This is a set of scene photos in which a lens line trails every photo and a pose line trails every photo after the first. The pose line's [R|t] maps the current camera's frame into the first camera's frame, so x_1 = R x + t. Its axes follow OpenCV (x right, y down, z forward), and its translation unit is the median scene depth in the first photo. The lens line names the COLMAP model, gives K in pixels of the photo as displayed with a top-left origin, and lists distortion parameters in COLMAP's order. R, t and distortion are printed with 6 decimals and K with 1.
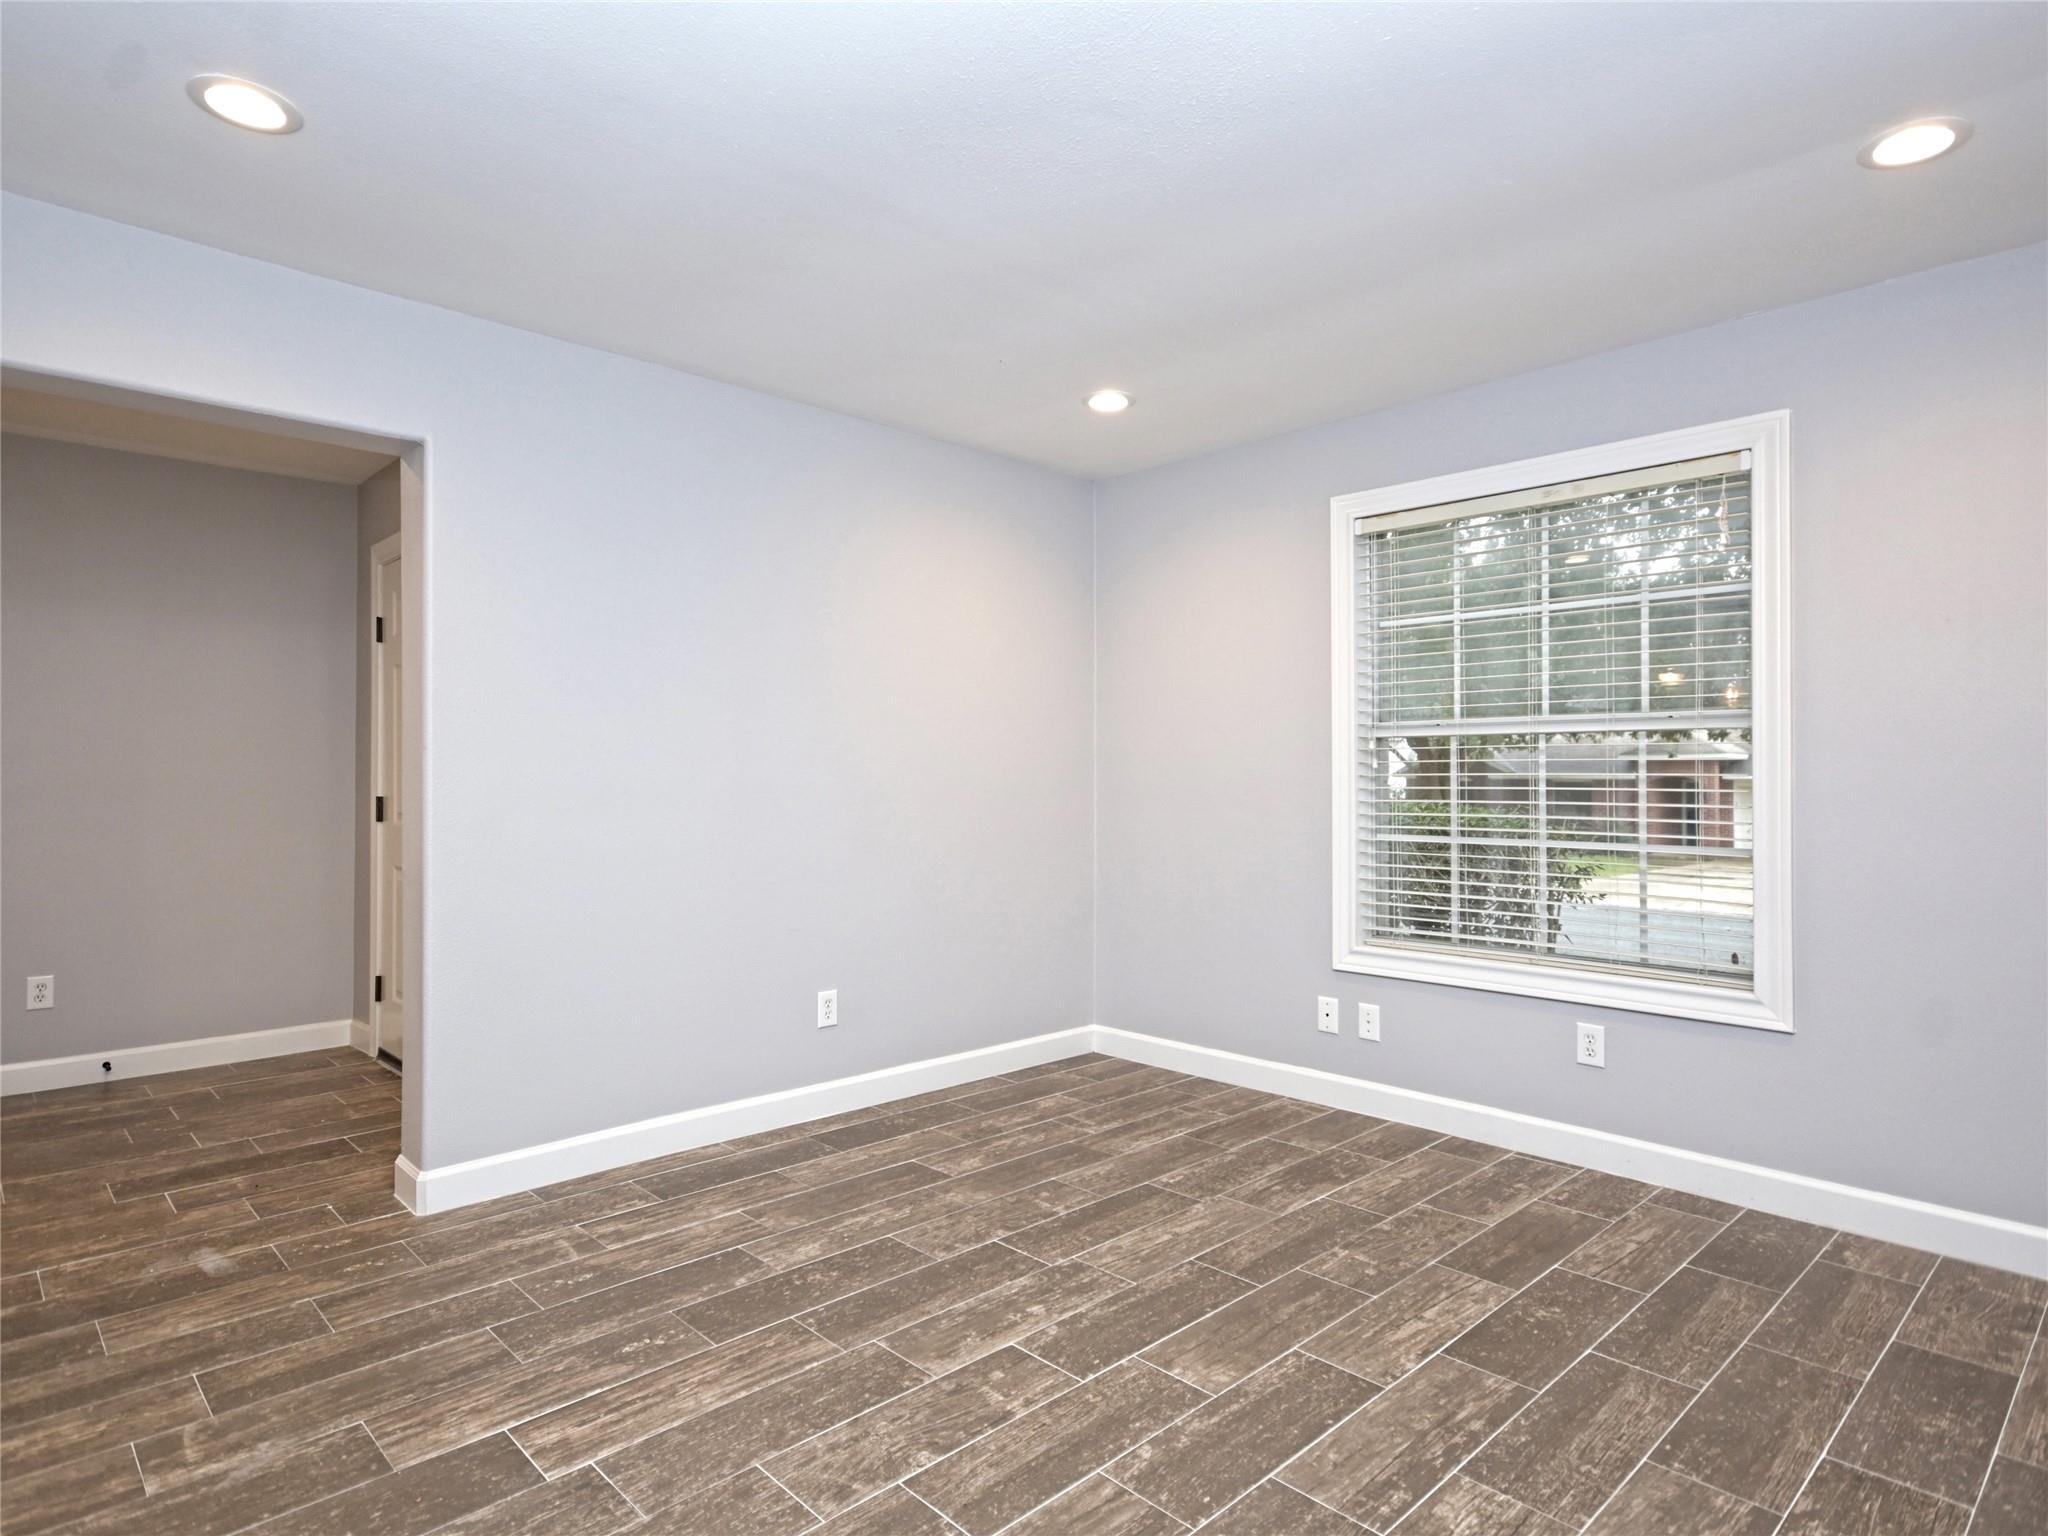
lens RADIAL K [[1133.4, 0, 1020.8], [0, 1133.4, 778.6], [0, 0, 1]] dist [0.015431, -0.005676]
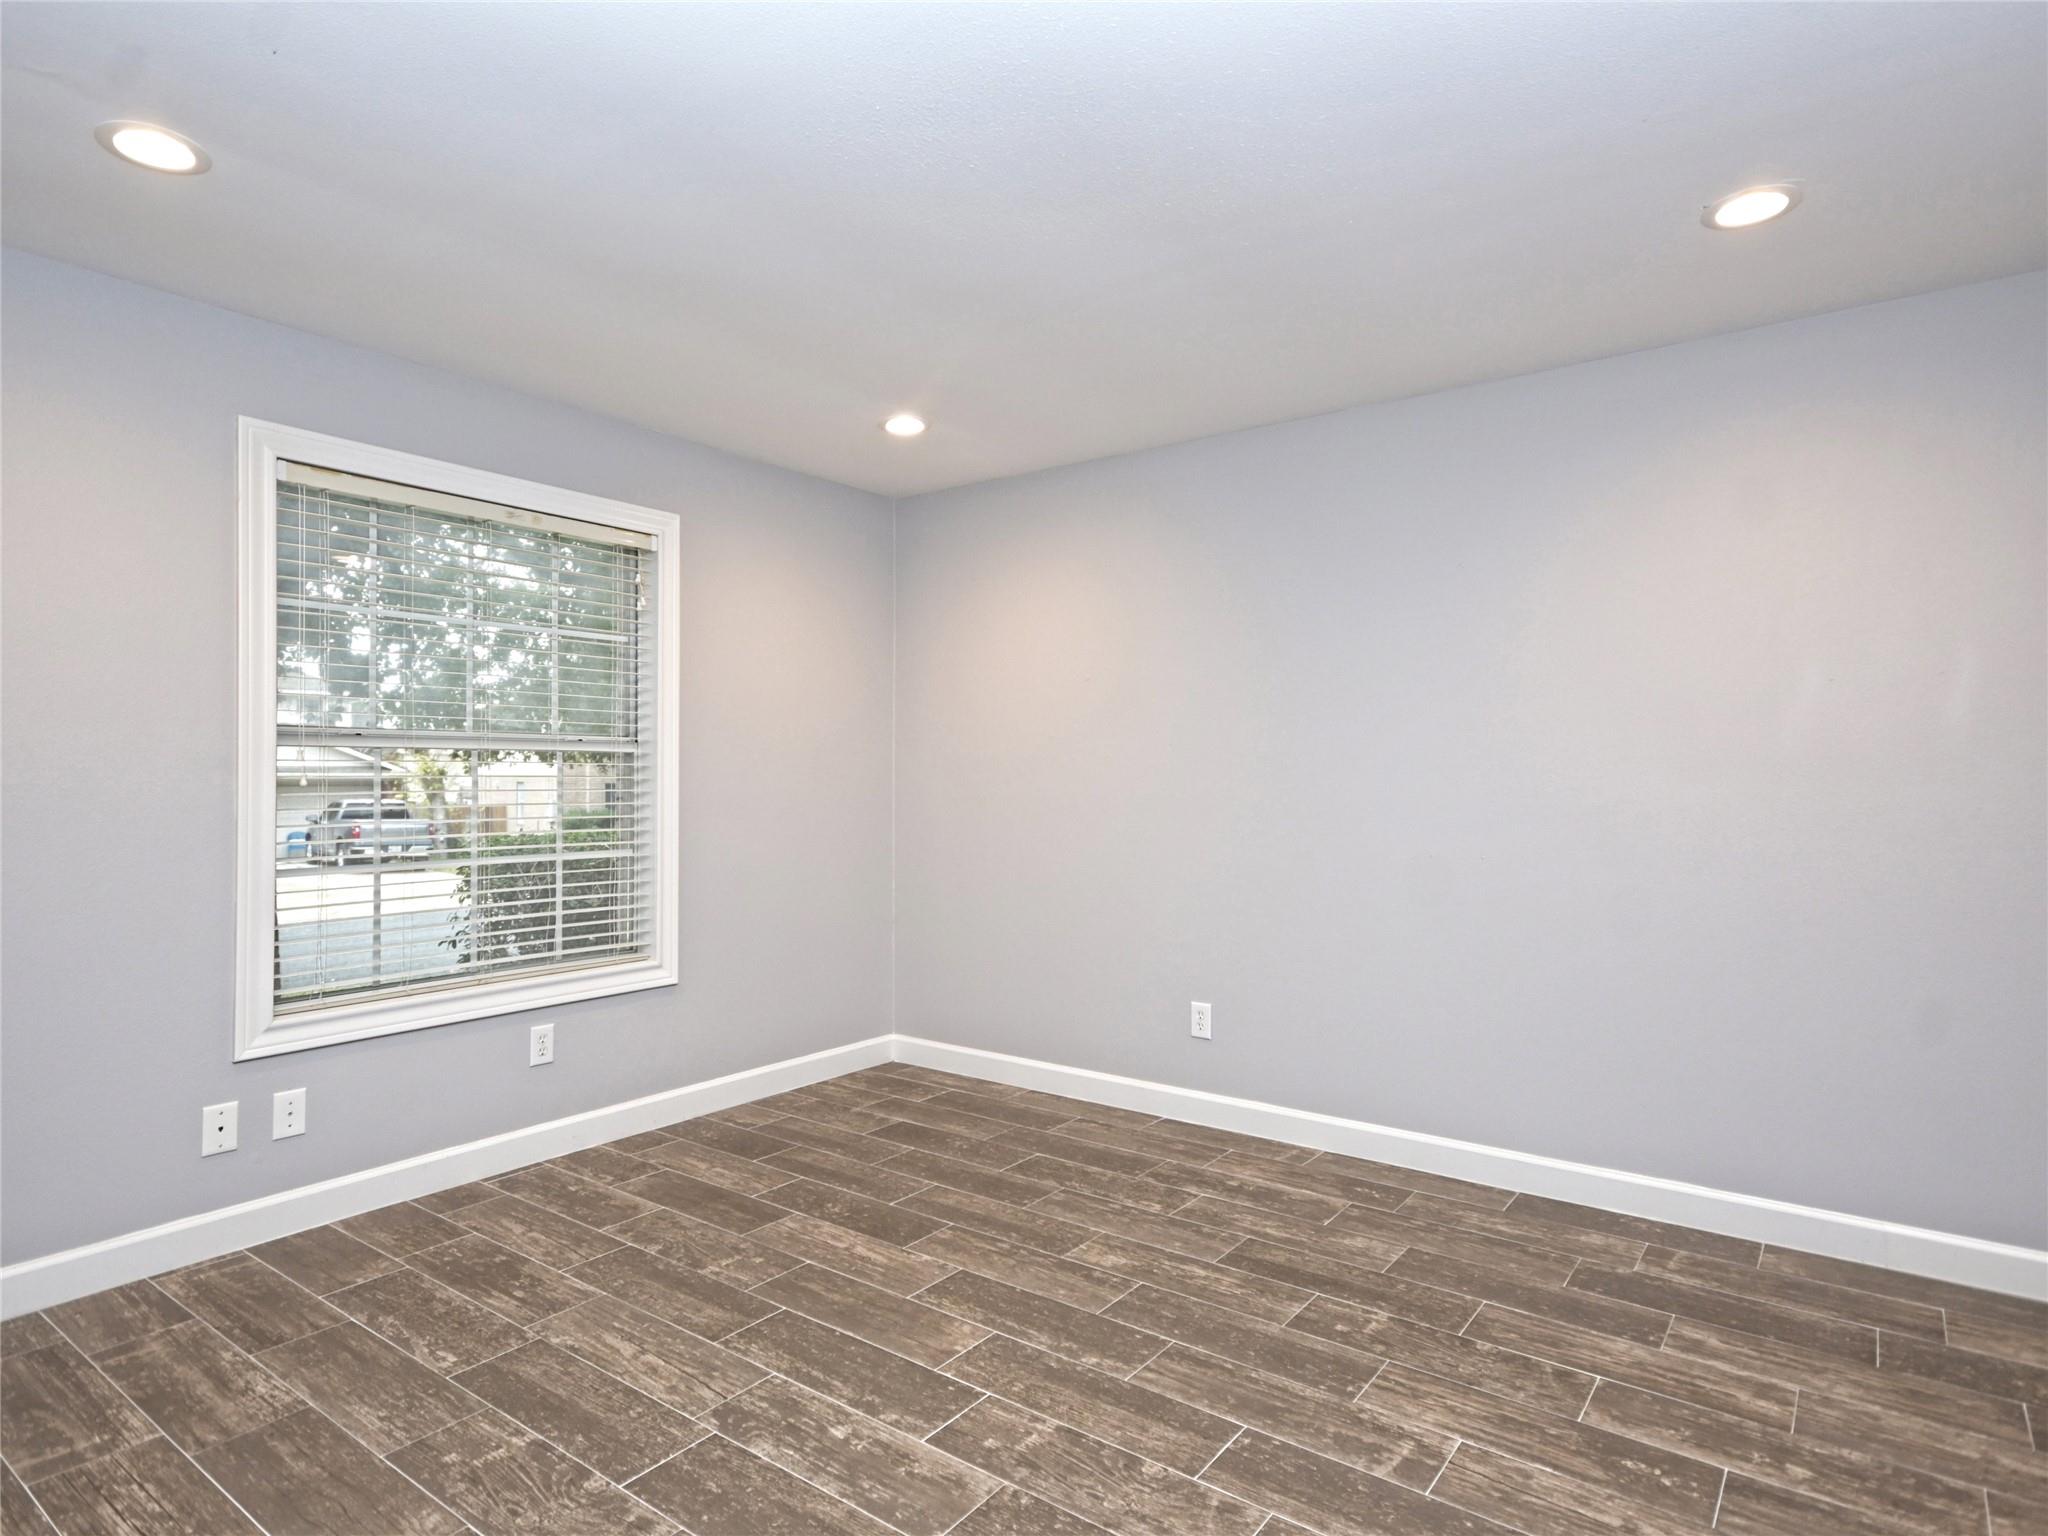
lens RADIAL K [[1133.4, 0, 1003.4], [0, 1133.4, 759.3], [0, 0, 1]] dist [0.015431, -0.005676]
pose [[-0.153385, 0.016676, 0.988026, -0.722337], [0.003853, 0.999860, -0.016278, -0.015508], [-0.988159, 0.001310, -0.153428, 0.858042]]
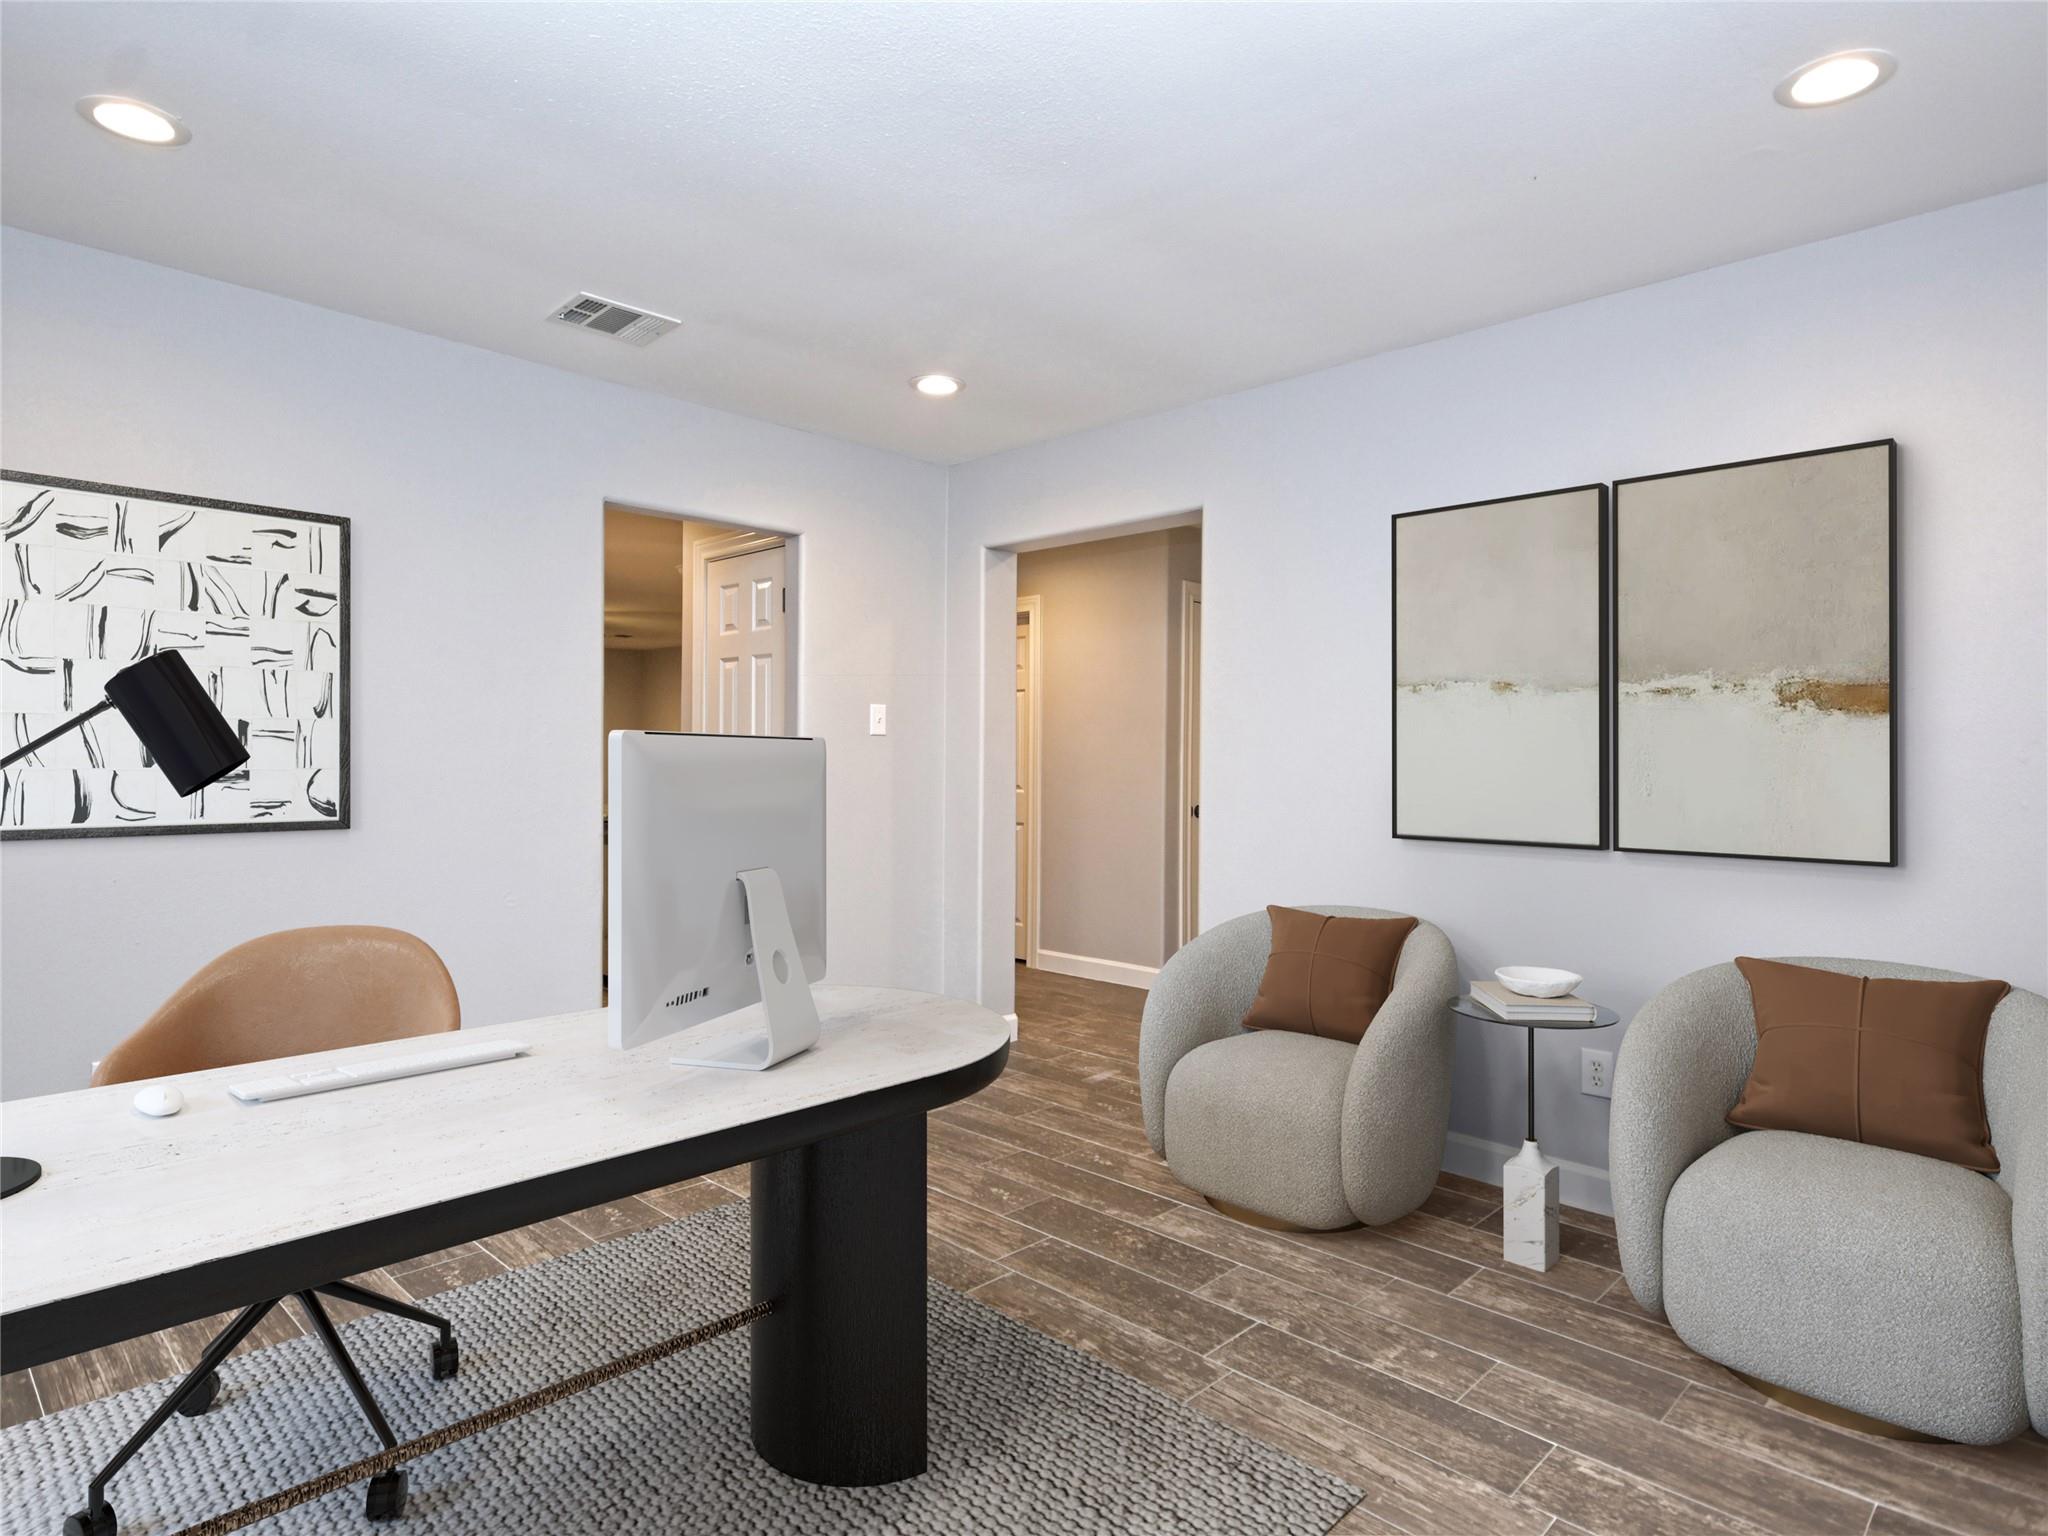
lens RADIAL K [[1133.4, 0, 1005.2], [0, 1133.4, 761.8], [0, 0, 1]] dist [0.015431, -0.005676]
pose [[0.028453, -0.002526, -0.999592, 0.794351], [-0.011084, 0.999935, -0.002842, -0.002419], [0.999534, 0.011160, 0.028423, 0.766998]]
